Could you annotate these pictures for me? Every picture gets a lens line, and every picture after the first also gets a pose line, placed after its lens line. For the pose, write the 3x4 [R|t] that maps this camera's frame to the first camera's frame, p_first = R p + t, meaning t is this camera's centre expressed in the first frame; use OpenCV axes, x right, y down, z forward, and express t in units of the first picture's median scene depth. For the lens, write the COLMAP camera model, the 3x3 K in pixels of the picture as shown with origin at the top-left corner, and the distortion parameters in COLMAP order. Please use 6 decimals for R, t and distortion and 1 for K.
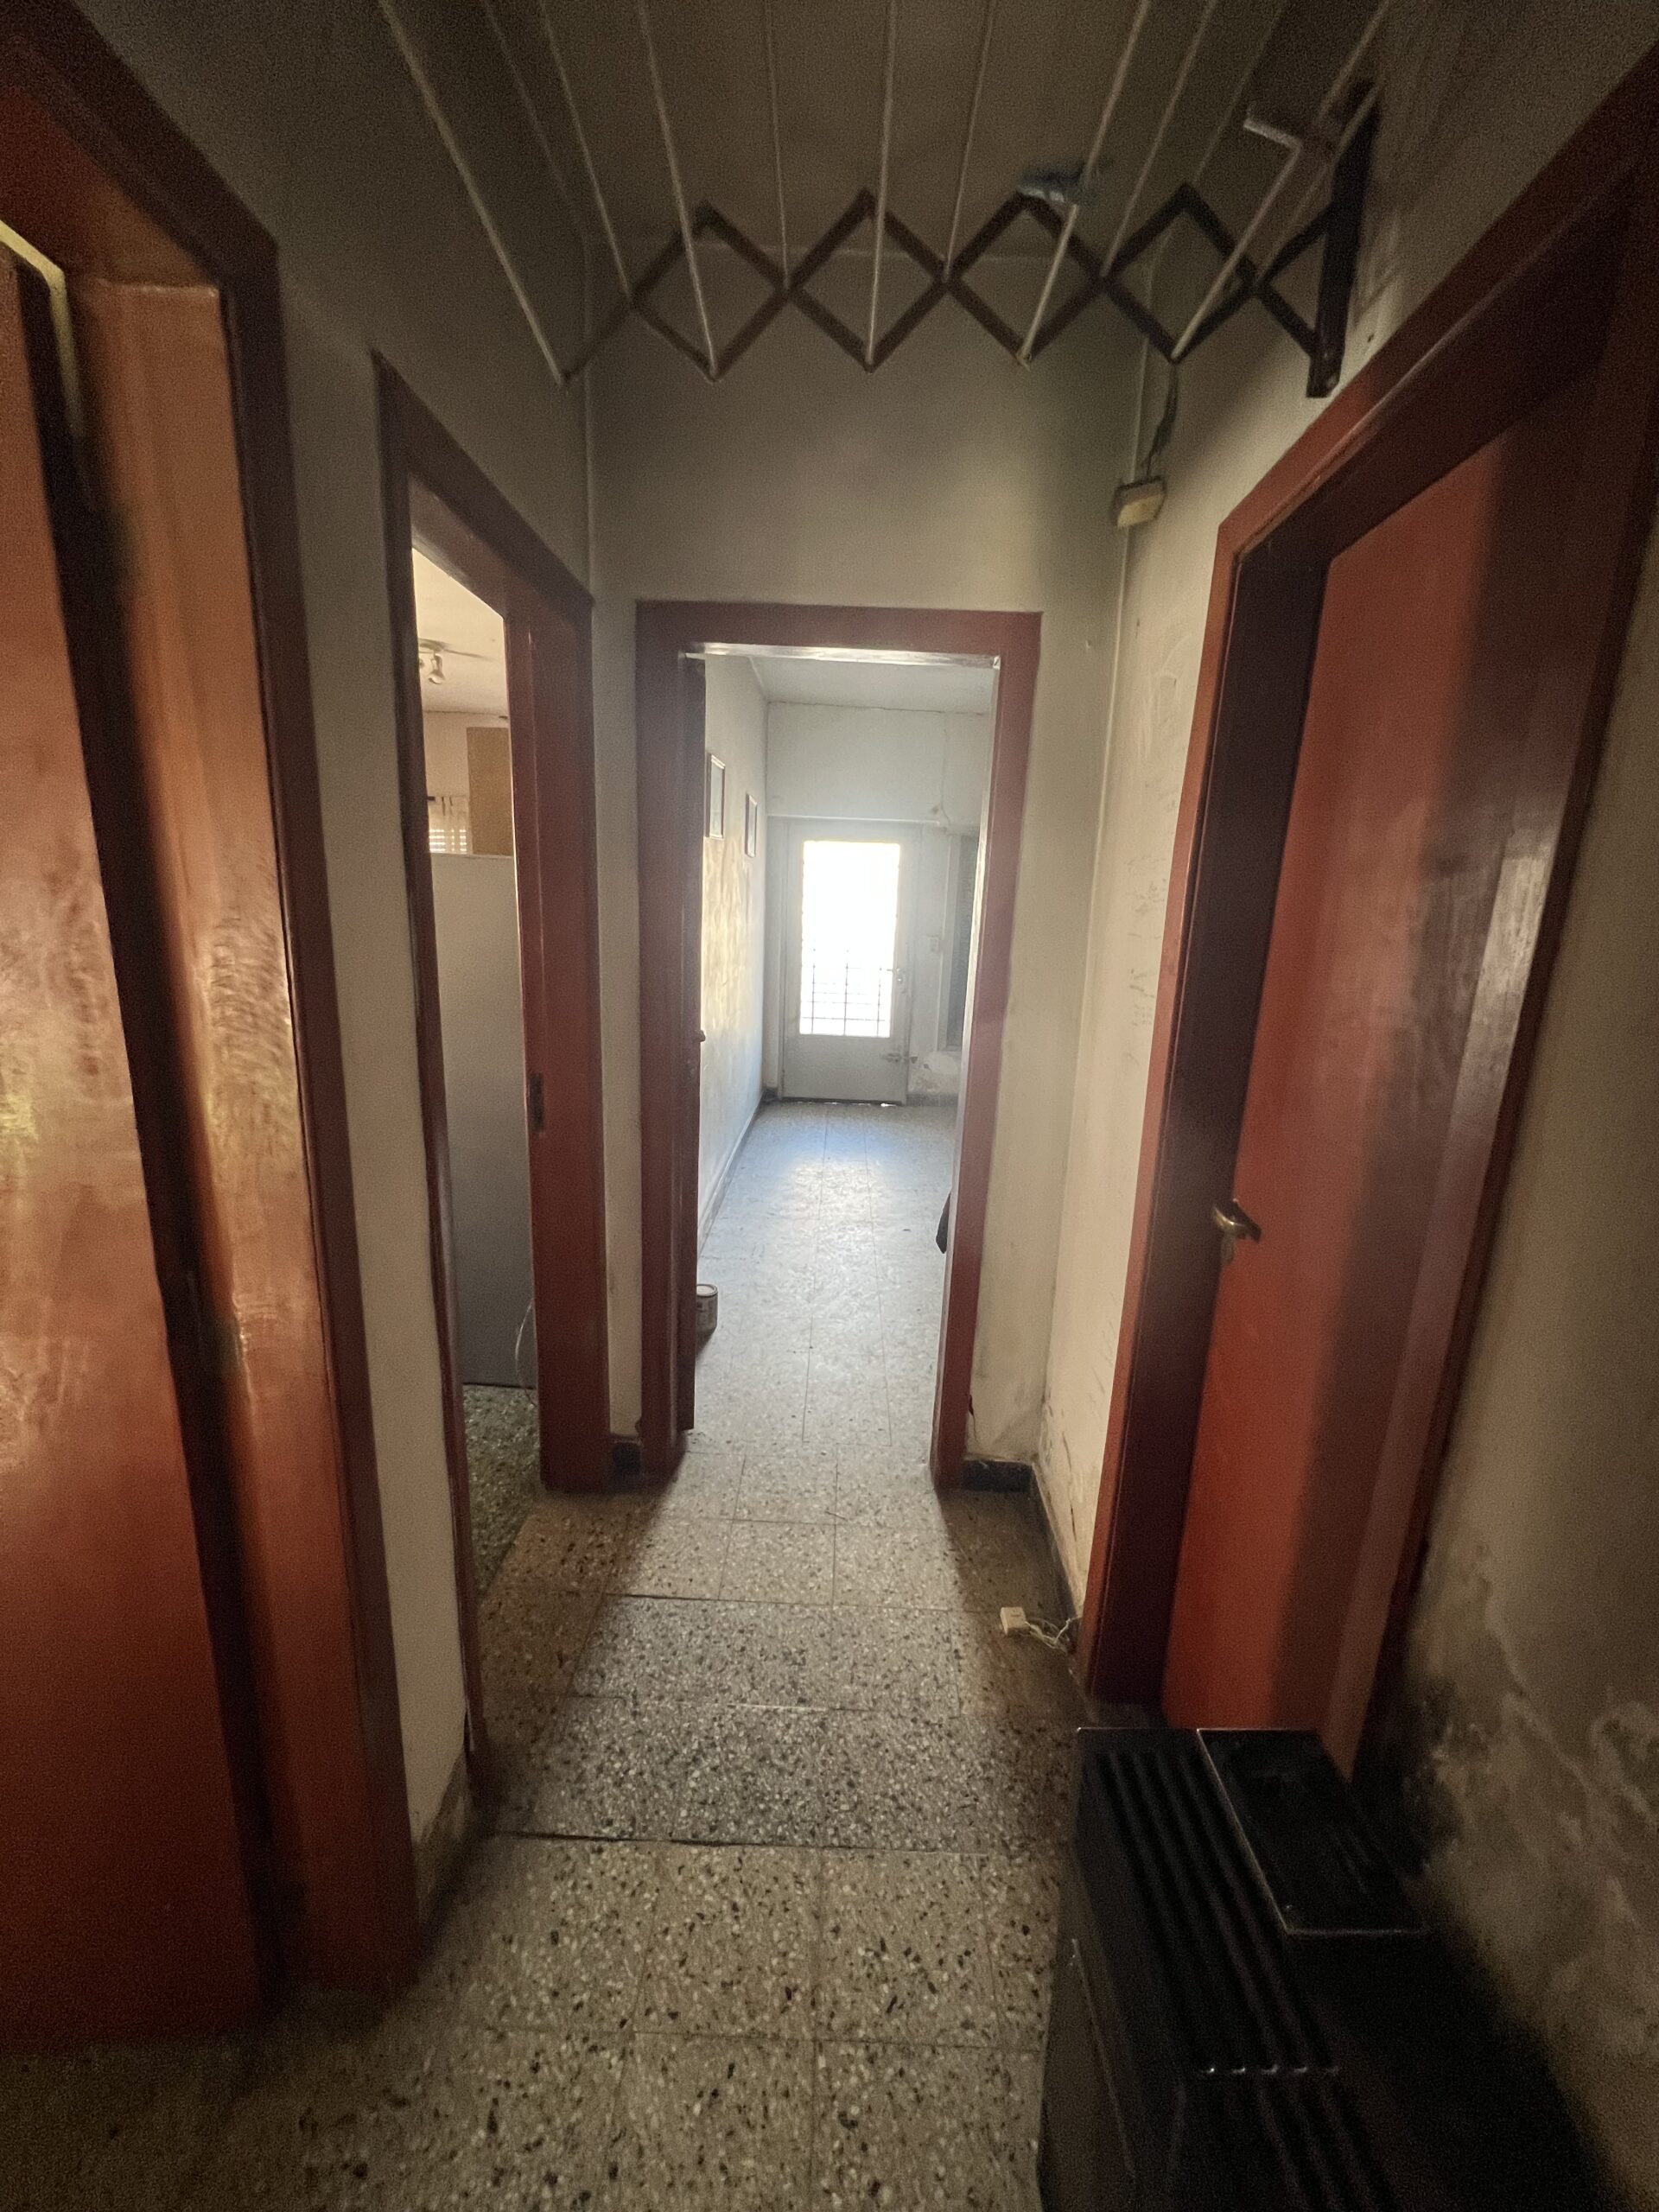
lens RADIAL K [[883.6, 0, 826.1], [0, 883.6, 1110.0], [0, 0, 1]] dist [-0.002532, 0.000522]
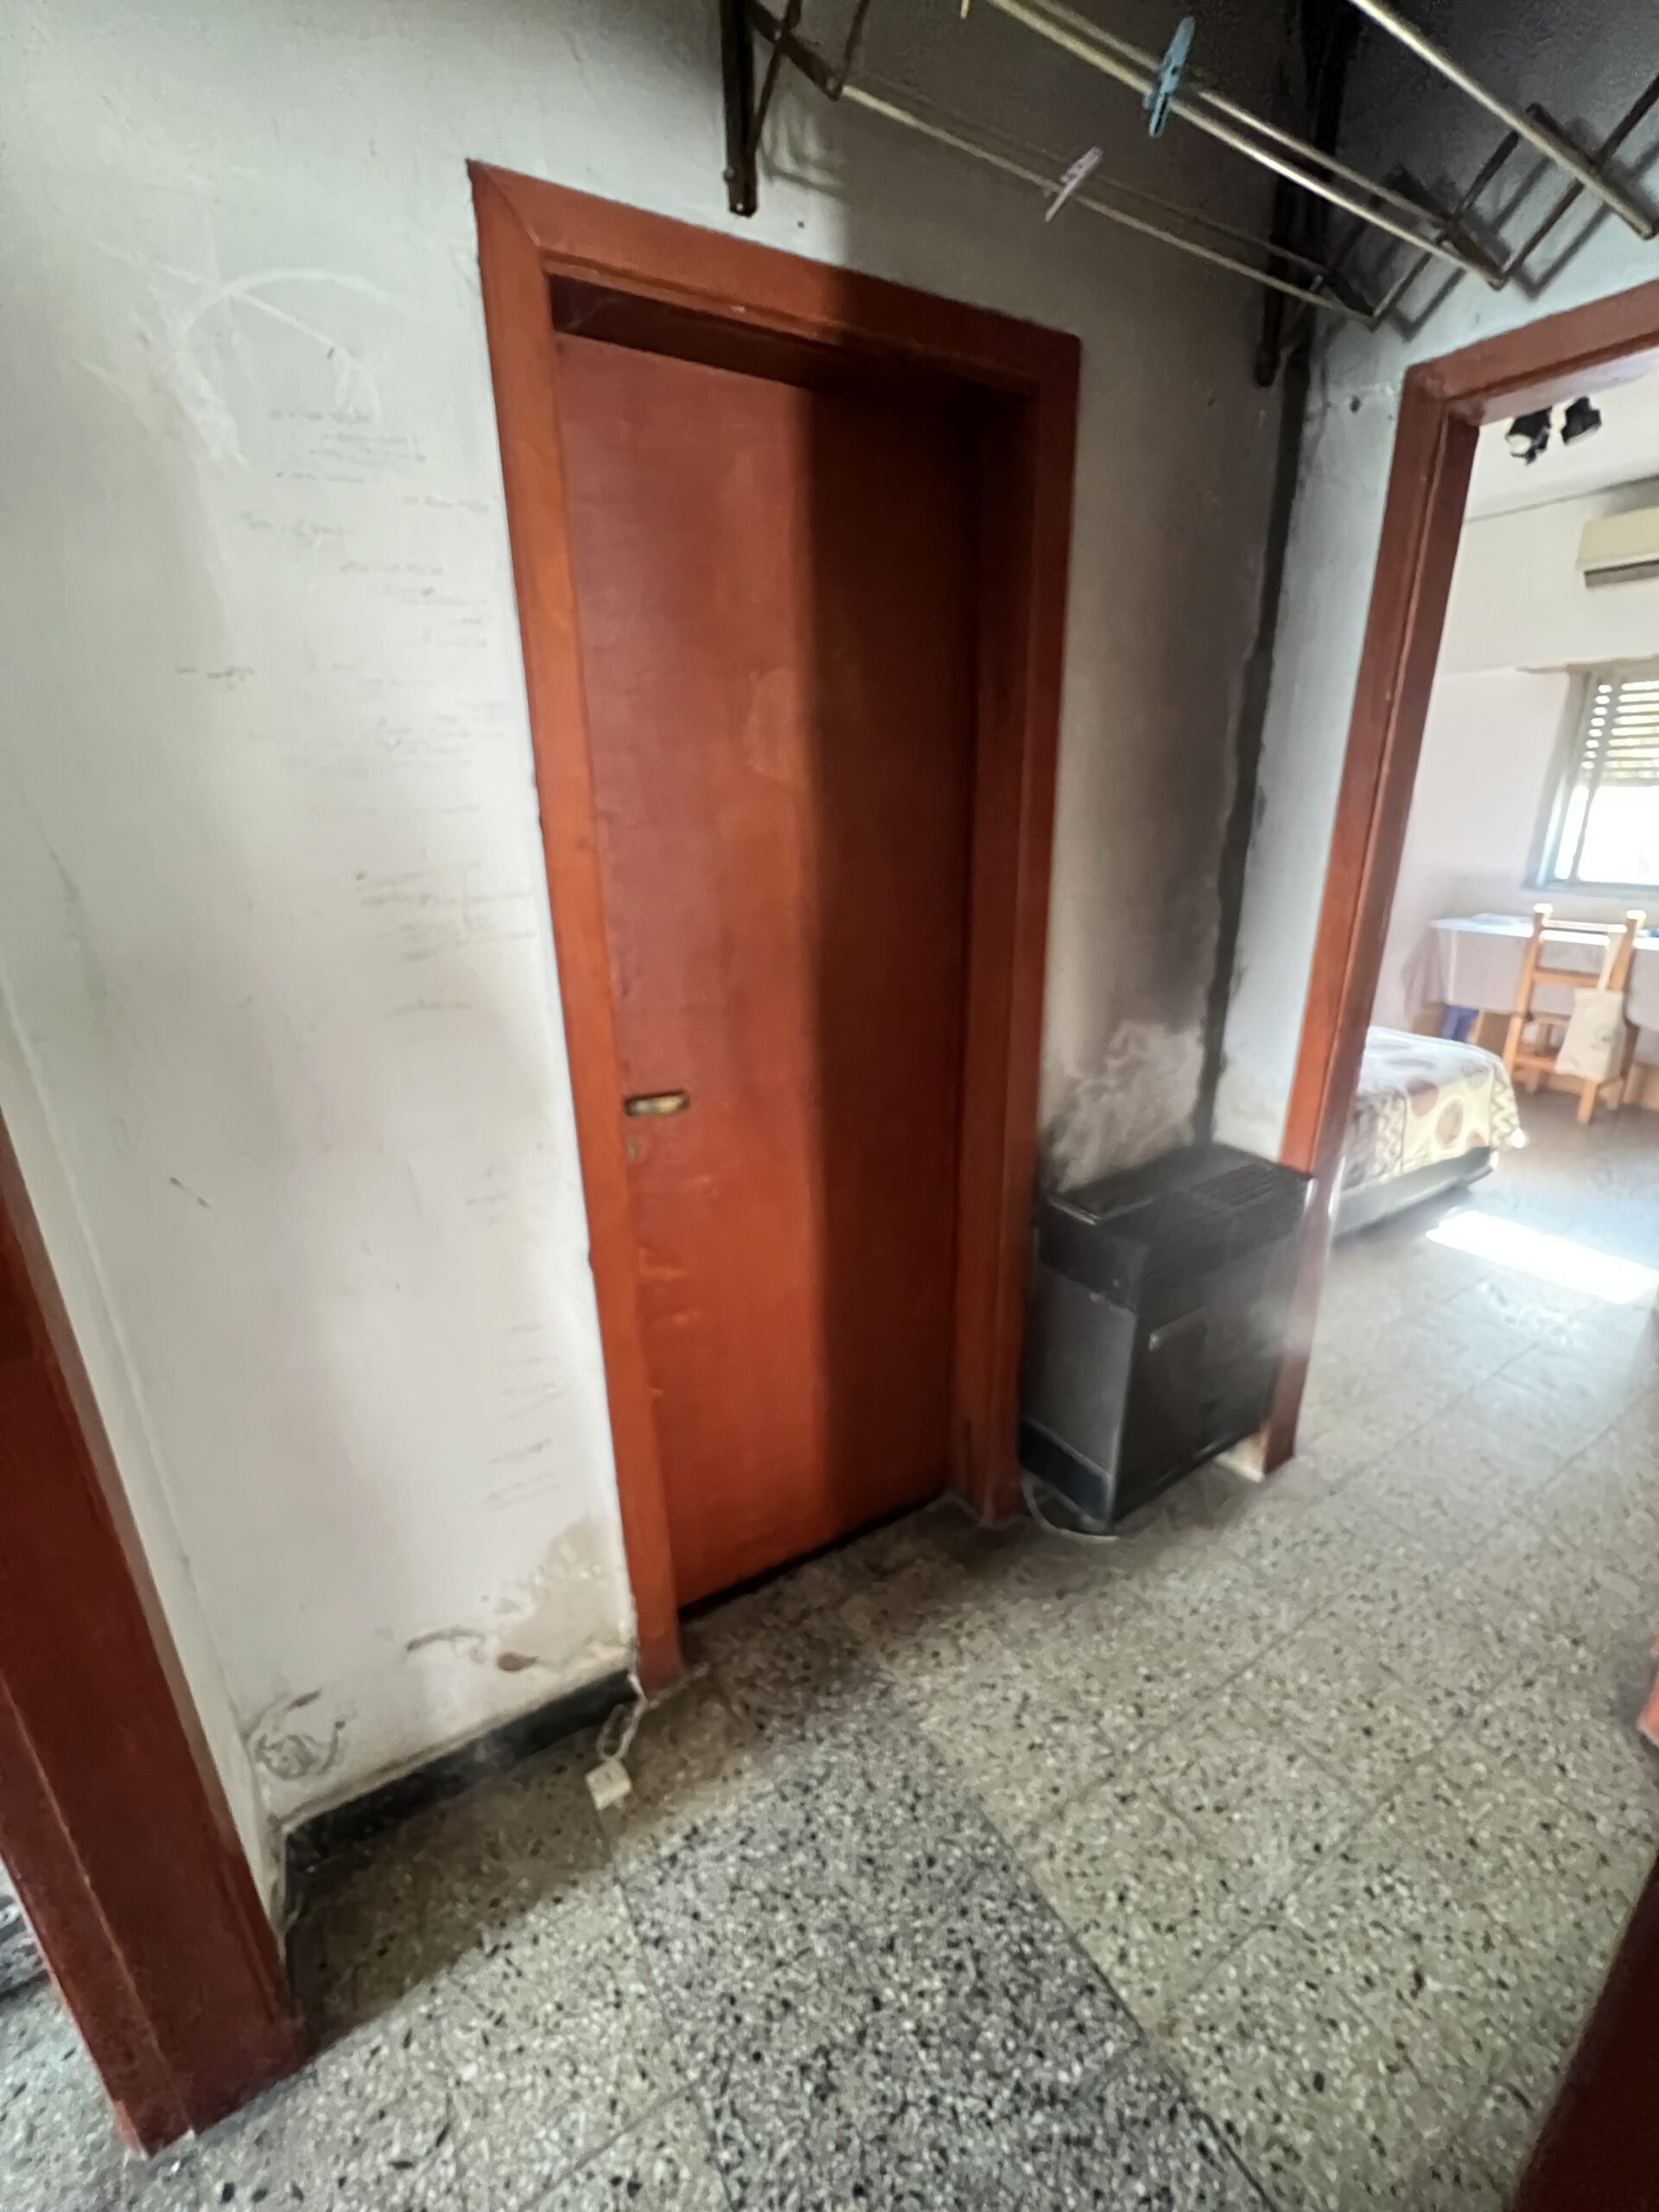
lens RADIAL K [[904.4, 0, 835.7], [0, 904.4, 1114.1], [0, 0, 1]] dist [-0.000497, -0.000239]
pose [[-0.550956, -0.300600, 0.778516, -0.368918], [0.181783, 0.867246, 0.463508, -0.257221], [-0.814495, 0.396893, -0.423170, 1.135278]]
